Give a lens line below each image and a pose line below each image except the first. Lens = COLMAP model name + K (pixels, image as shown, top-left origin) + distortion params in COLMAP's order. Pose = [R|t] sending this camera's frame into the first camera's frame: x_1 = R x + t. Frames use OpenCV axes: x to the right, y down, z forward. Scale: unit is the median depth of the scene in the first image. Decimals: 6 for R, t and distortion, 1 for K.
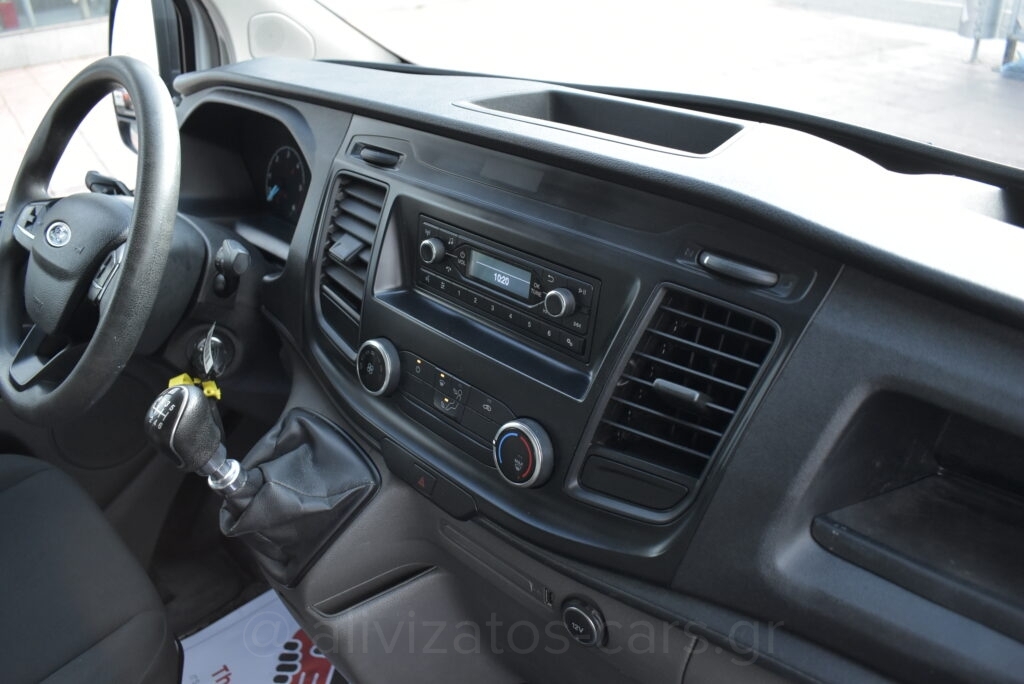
lens RADIAL K [[793.7, 0, 512.0], [0, 793.7, 342.0], [0, 0, 1]] dist [-0.087959, -0.001192]
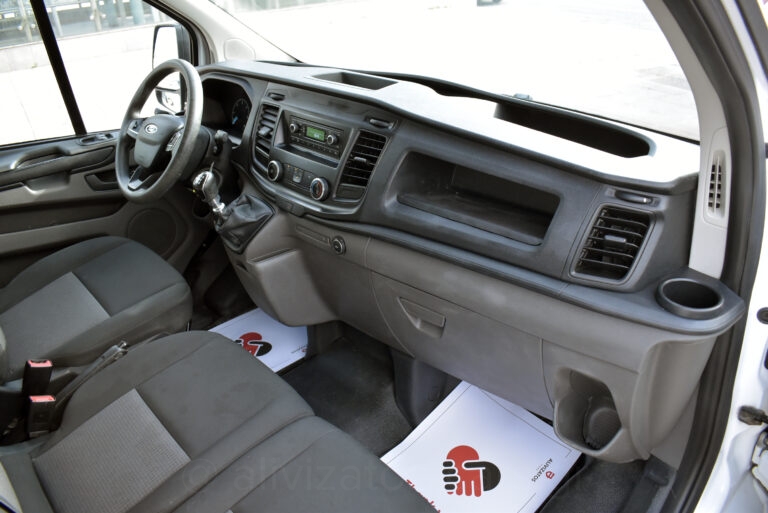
lens RADIAL K [[595.3, 0, 384.0], [0, 595.3, 256.5], [0, 0, 1]] dist [-0.087959, -0.001192]
pose [[0.999489, 0.007961, -0.030951, 0.263925], [-0.008686, 0.999689, -0.023370, 0.355713], [0.030755, 0.023626, 0.999248, -0.992191]]
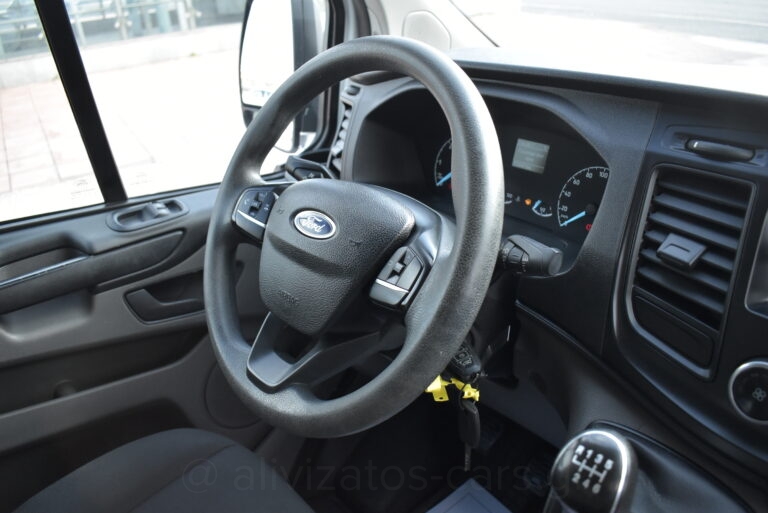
lens RADIAL K [[598.0, 0, 384.0], [0, 598.0, 256.5], [0, 0, 1]] dist [-0.104055, -0.000395]
pose [[0.998050, 0.009324, -0.061727, -0.521168], [-0.011789, 0.999143, -0.039683, -0.083350], [0.061304, 0.040333, 0.997304, 0.324801]]
